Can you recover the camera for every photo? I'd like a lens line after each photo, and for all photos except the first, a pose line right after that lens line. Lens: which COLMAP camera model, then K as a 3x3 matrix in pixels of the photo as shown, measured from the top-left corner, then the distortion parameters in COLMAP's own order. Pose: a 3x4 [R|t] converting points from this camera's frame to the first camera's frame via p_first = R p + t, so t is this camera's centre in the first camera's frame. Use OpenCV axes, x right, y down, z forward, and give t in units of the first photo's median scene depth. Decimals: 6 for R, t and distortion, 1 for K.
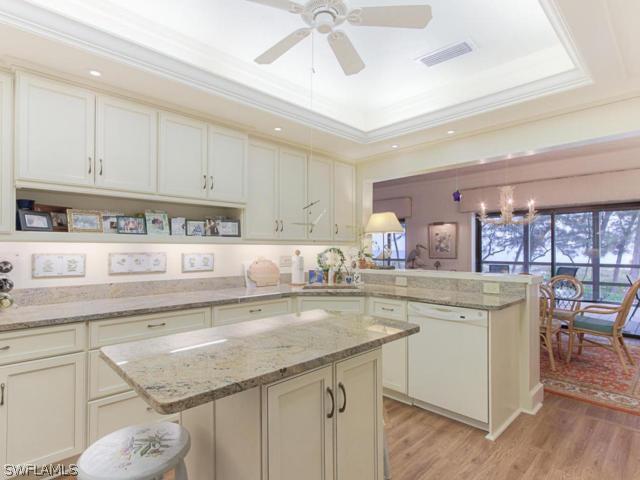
lens RADIAL K [[345.1, 0, 320.4], [0, 345.1, 243.9], [0, 0, 1]] dist [-0.002560, -0.000399]
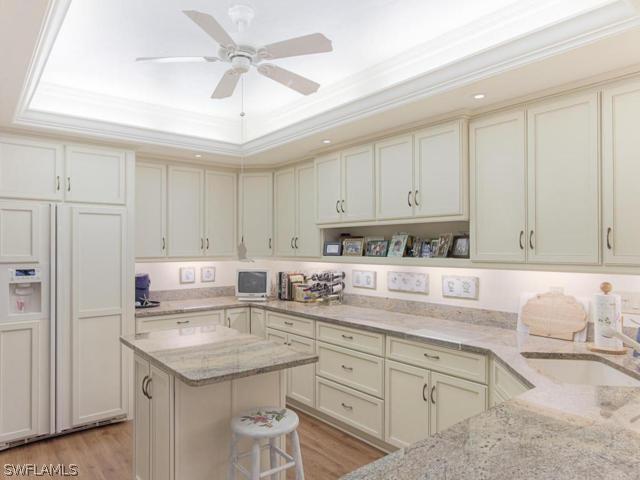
lens RADIAL K [[431.3, 0, 320.4], [0, 431.3, 242.4], [0, 0, 1]] dist [-0.001110, 0.000577]
pose [[-0.087243, -0.013511, -0.996095, 0.808134], [0.016740, 0.999747, -0.015027, -0.050830], [0.996046, -0.017986, -0.086995, 0.850036]]
